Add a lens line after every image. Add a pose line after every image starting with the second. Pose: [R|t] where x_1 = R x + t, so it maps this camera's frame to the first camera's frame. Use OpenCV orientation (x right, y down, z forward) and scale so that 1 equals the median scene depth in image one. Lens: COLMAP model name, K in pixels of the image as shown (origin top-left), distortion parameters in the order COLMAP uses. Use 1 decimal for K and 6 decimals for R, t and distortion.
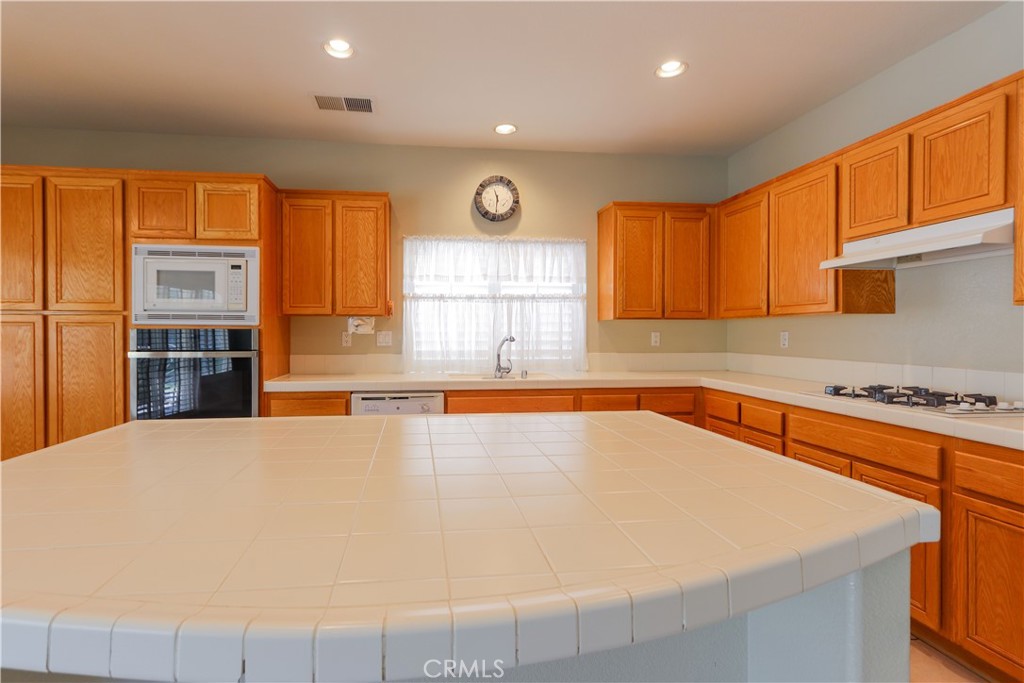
lens RADIAL K [[484.5, 0, 475.7], [0, 484.5, 337.7], [0, 0, 1]] dist [0.003464, -0.002225]
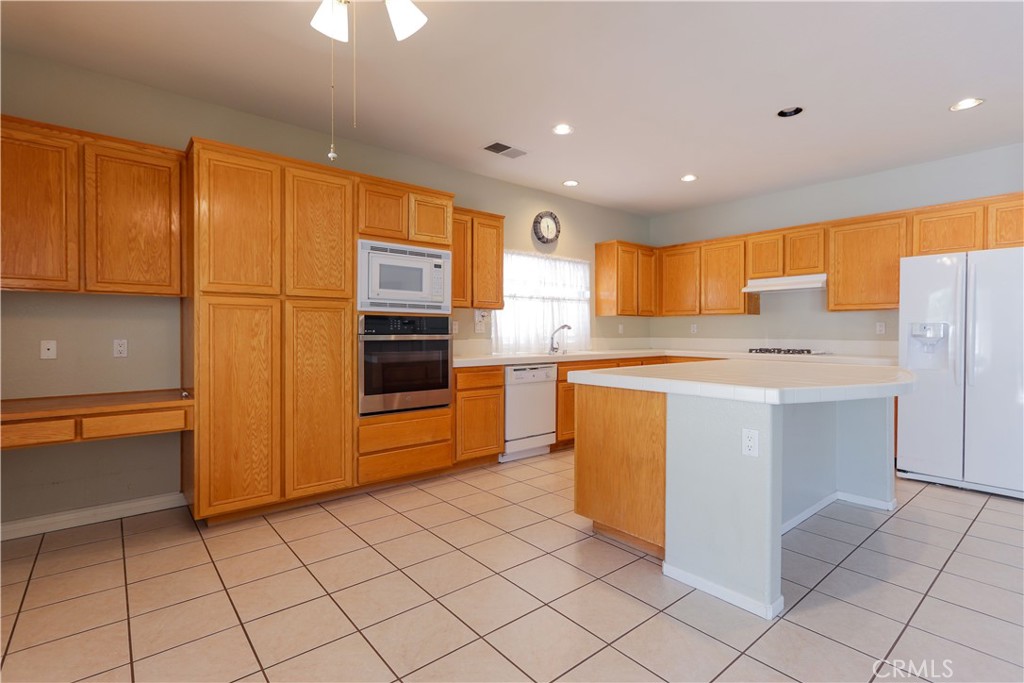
lens RADIAL K [[484.5, 0, 516.6], [0, 484.5, 335.6], [0, 0, 1]] dist [0.003464, -0.002225]
pose [[0.829184, -0.003560, 0.558965, -0.959584], [0.006689, 0.999971, -0.003553, 0.033977], [-0.558936, 0.006685, 0.829184, -0.123267]]
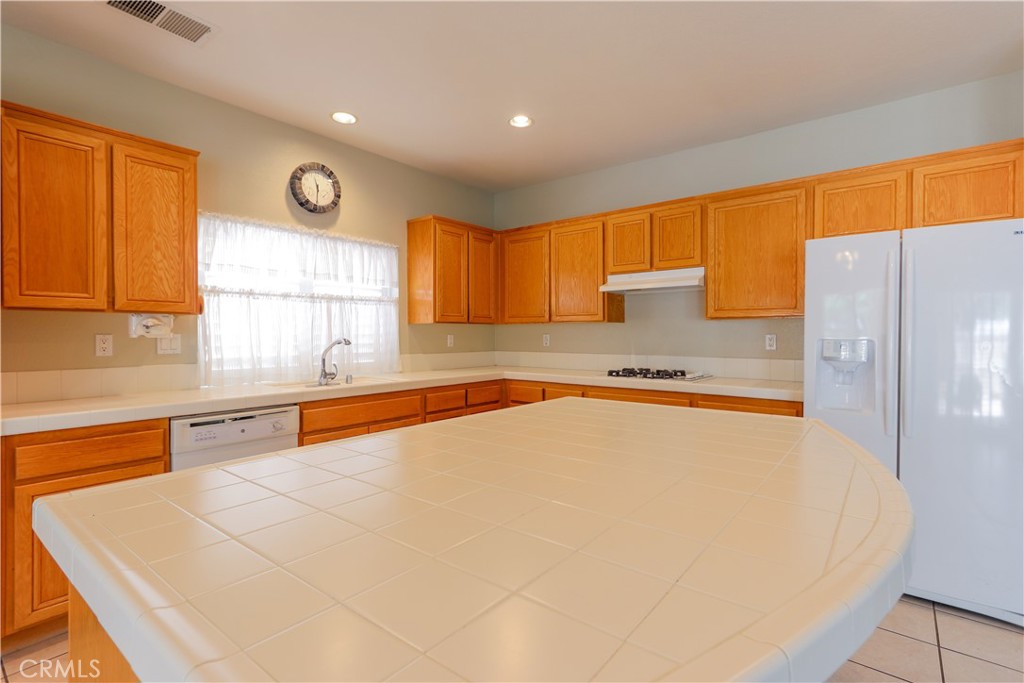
lens RADIAL K [[484.5, 0, 518.9], [0, 484.5, 337.2], [0, 0, 1]] dist [0.003464, -0.002225]
pose [[0.700902, -0.004951, 0.713240, -0.401870], [0.011748, 0.999920, -0.004604, 0.001075], [-0.713161, 0.011606, 0.700905, 0.116838]]
